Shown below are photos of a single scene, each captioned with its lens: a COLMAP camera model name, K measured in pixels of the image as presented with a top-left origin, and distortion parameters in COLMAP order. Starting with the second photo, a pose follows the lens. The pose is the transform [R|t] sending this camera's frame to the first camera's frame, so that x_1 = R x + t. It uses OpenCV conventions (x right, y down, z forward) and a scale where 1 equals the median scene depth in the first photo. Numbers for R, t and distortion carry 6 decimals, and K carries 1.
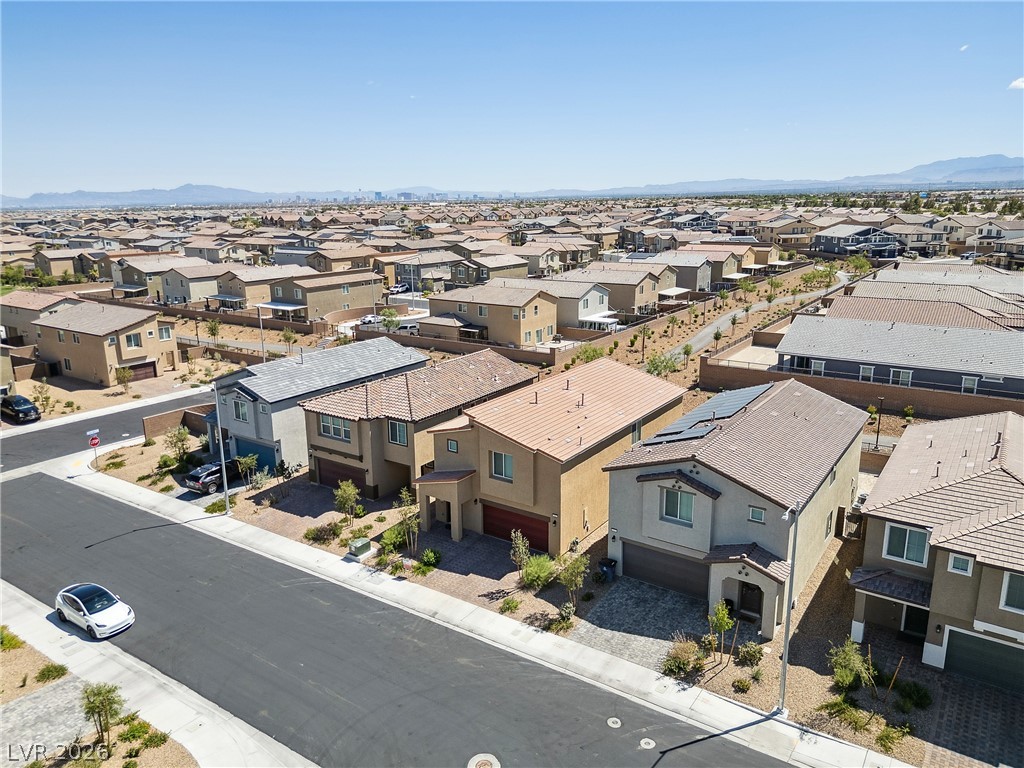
lens RADIAL K [[735.9, 0, 508.3], [0, 735.9, 383.3], [0, 0, 1]] dist [0.072787, -0.073442]
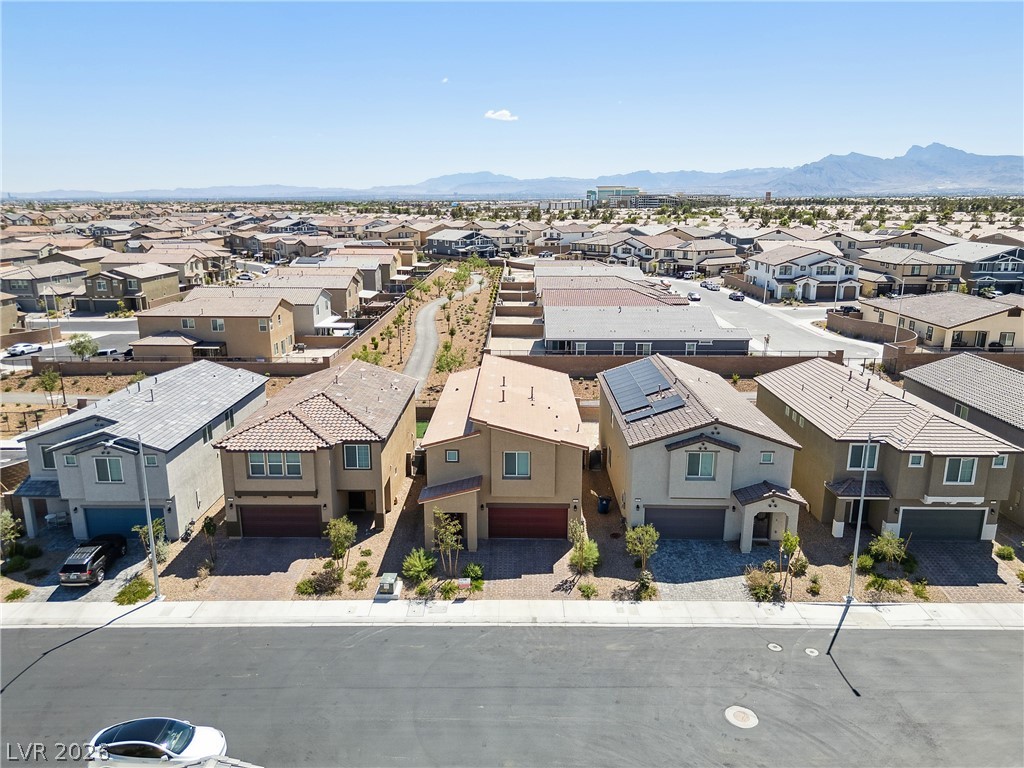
lens RADIAL K [[725.9, 0, 507.4], [0, 725.9, 385.3], [0, 0, 1]] dist [0.072304, -0.074895]
pose [[0.831898, -0.124810, 0.540710, -0.459320], [0.125766, 0.991430, 0.035352, -0.027487], [-0.540489, 0.038593, 0.840466, 0.140488]]
